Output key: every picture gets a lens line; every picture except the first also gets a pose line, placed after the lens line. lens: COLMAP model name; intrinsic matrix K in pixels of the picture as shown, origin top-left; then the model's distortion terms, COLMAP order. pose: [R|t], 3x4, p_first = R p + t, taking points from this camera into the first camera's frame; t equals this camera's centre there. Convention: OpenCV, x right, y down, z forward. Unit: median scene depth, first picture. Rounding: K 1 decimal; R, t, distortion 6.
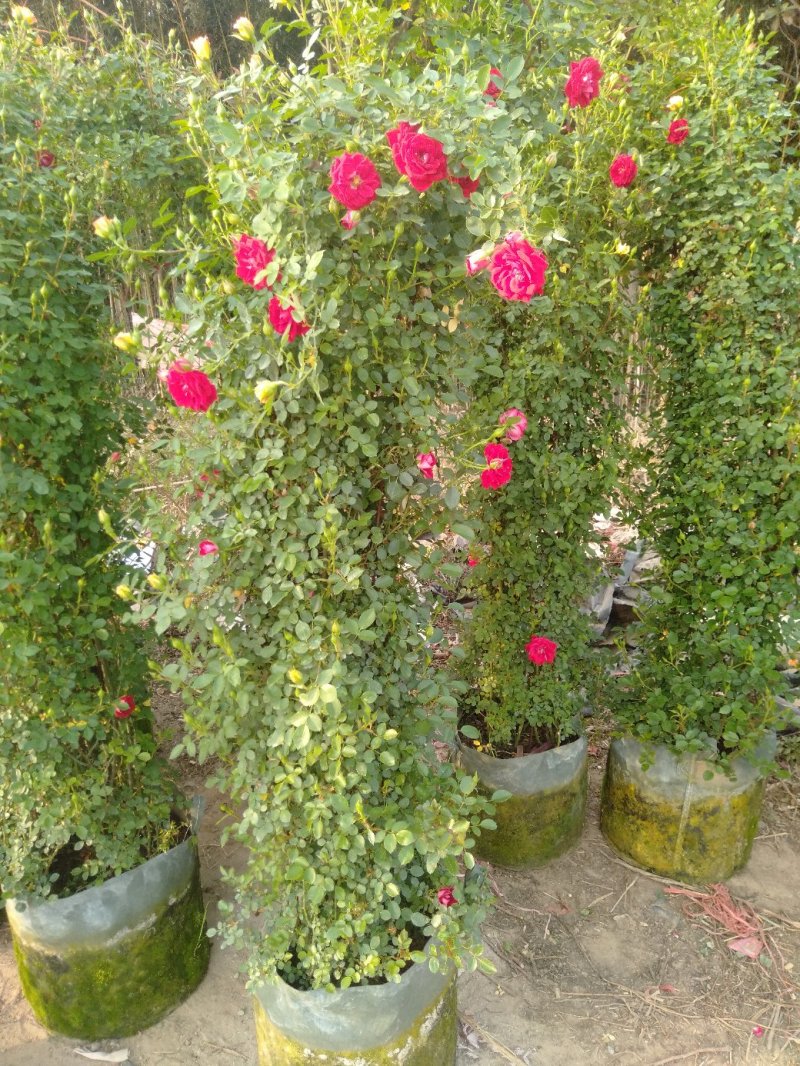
lens RADIAL K [[782.7, 0, 332.2], [0, 782.7, 553.6], [0, 0, 1]] dist [0.033875, -0.036922]
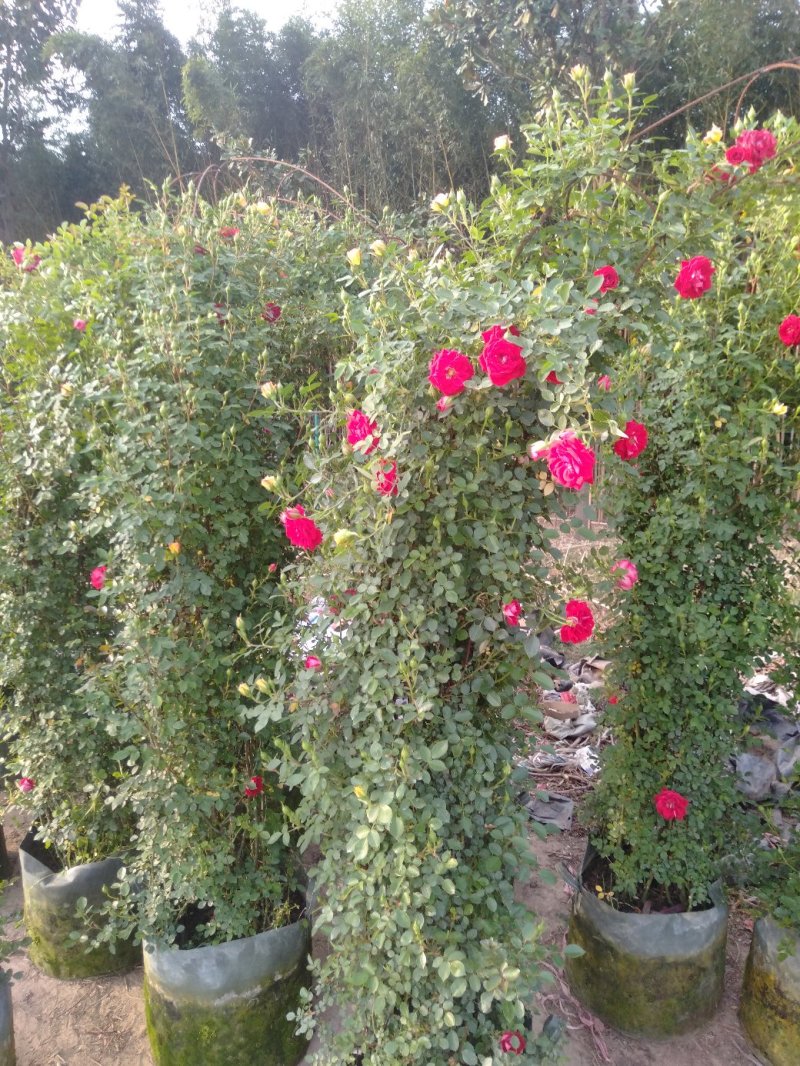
lens RADIAL K [[785.6, 0, 373.6], [0, 785.6, 529.9], [0, 0, 1]] dist [0.021644, -0.019076]
pose [[0.953122, 0.086160, -0.290059, 0.222081], [-0.120361, 0.987457, -0.102182, -0.084024], [0.277617, 0.132304, 0.951538, -0.090085]]
